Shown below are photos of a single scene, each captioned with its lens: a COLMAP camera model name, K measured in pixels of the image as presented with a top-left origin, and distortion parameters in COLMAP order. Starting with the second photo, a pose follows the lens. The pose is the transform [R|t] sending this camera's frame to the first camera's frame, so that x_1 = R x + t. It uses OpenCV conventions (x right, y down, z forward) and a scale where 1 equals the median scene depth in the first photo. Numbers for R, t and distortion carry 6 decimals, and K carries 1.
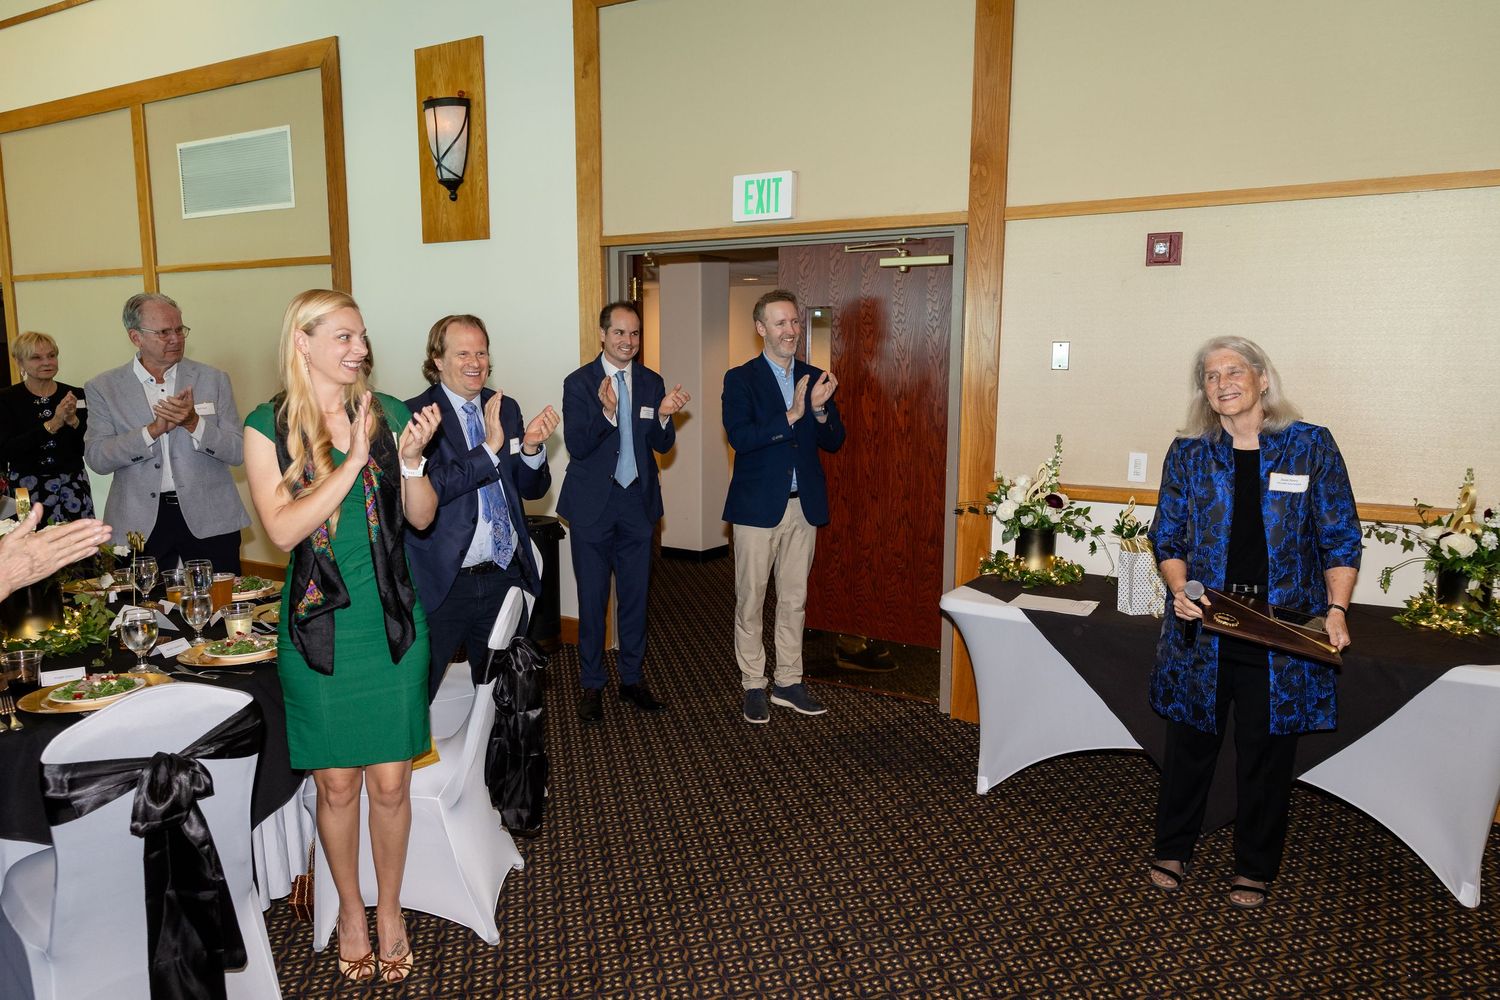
lens RADIAL K [[1045.8, 0, 750.0], [0, 1045.8, 500.0], [0, 0, 1]] dist [0.014732, 0.003426]
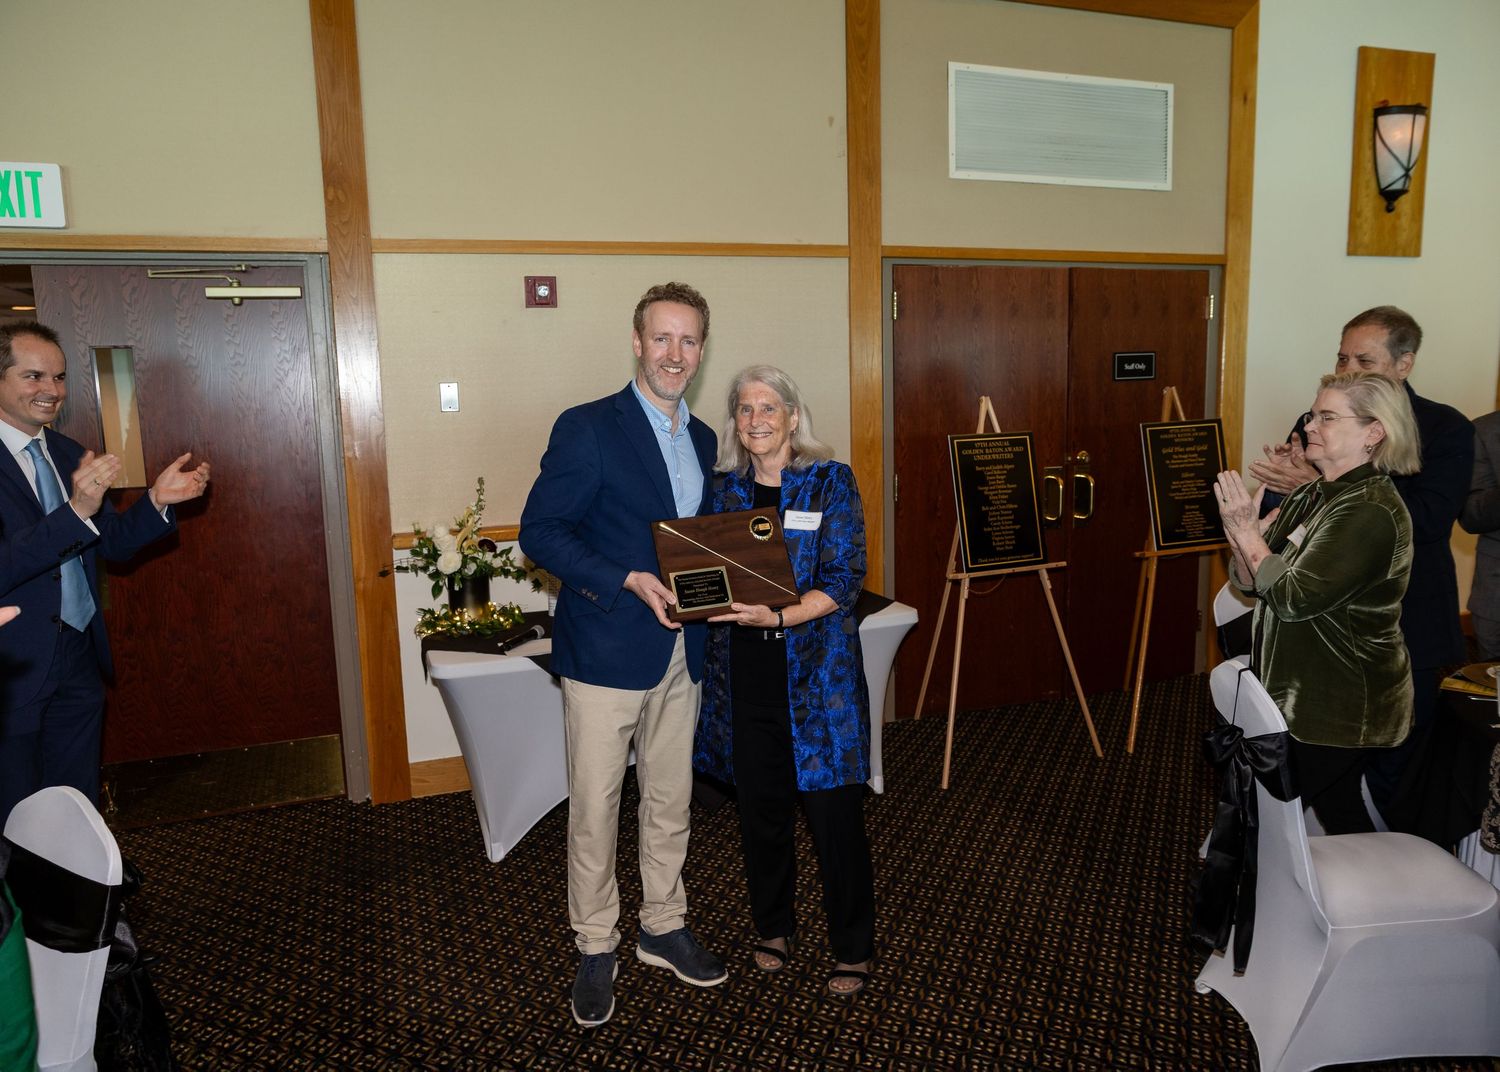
lens RADIAL K [[1047.3, 0, 774.8], [0, 1047.3, 529.0], [0, 0, 1]] dist [-0.041110, 0.031489]
pose [[0.612676, -0.129064, 0.779724, -0.263731], [0.140261, 0.988671, 0.053438, -0.025227], [-0.777788, 0.076624, 0.623838, 0.165797]]
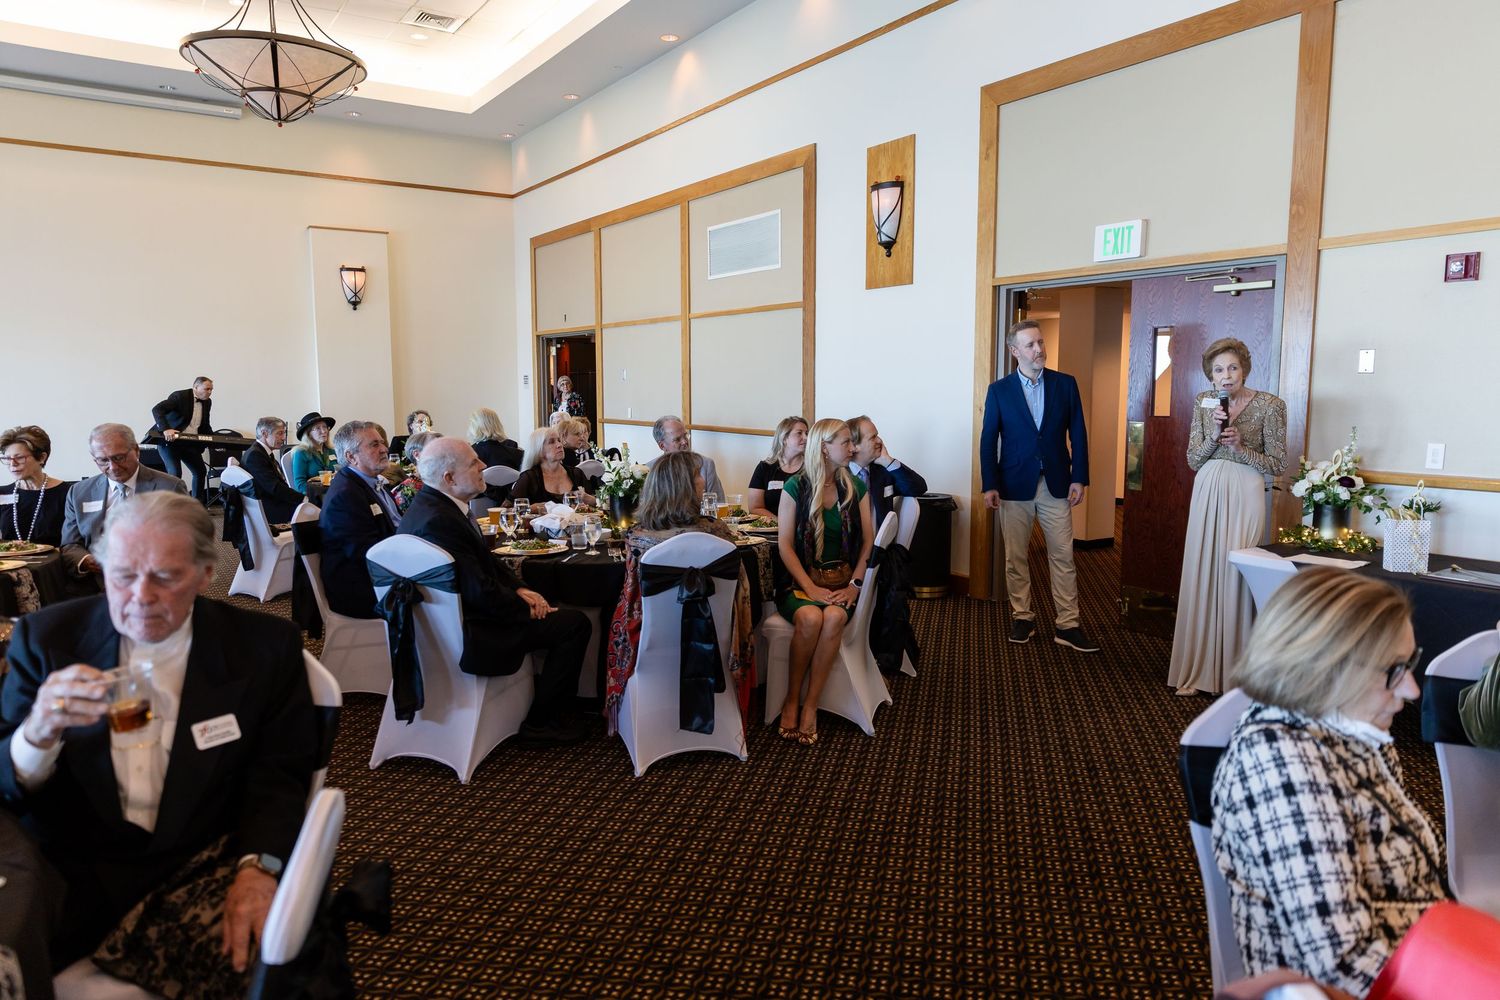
lens RADIAL K [[996.8, 0, 750.0], [0, 996.8, 500.0], [0, 0, 1]] dist [-0.000571, -0.002353]
pose [[0.905714, 0.042438, -0.421761, 0.137204], [-0.052495, 0.998546, -0.012255, 0.063271], [0.420627, 0.033240, 0.906624, -0.279965]]
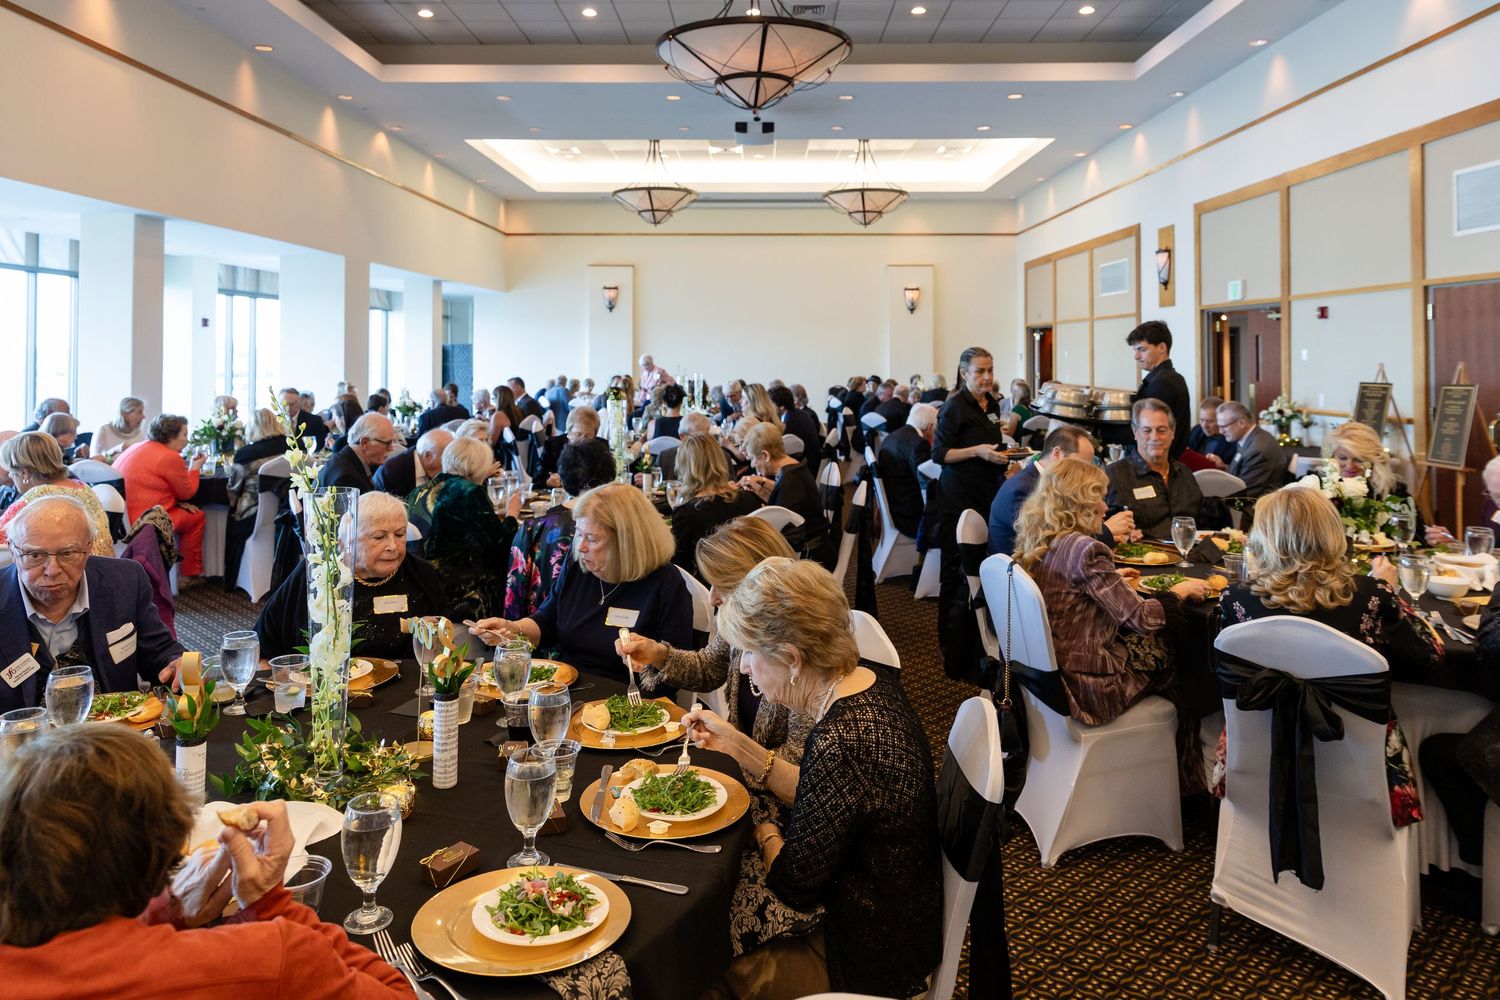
lens RADIAL K [[1045.8, 0, 750.0], [0, 1045.8, 500.0], [0, 0, 1]] dist [0.014732, 0.003426]
pose [[0.517650, 0.131844, -0.845373, 1.632922], [-0.150144, 0.986721, 0.061950, 0.219519], [0.842315, 0.094859, 0.530572, -1.258566]]
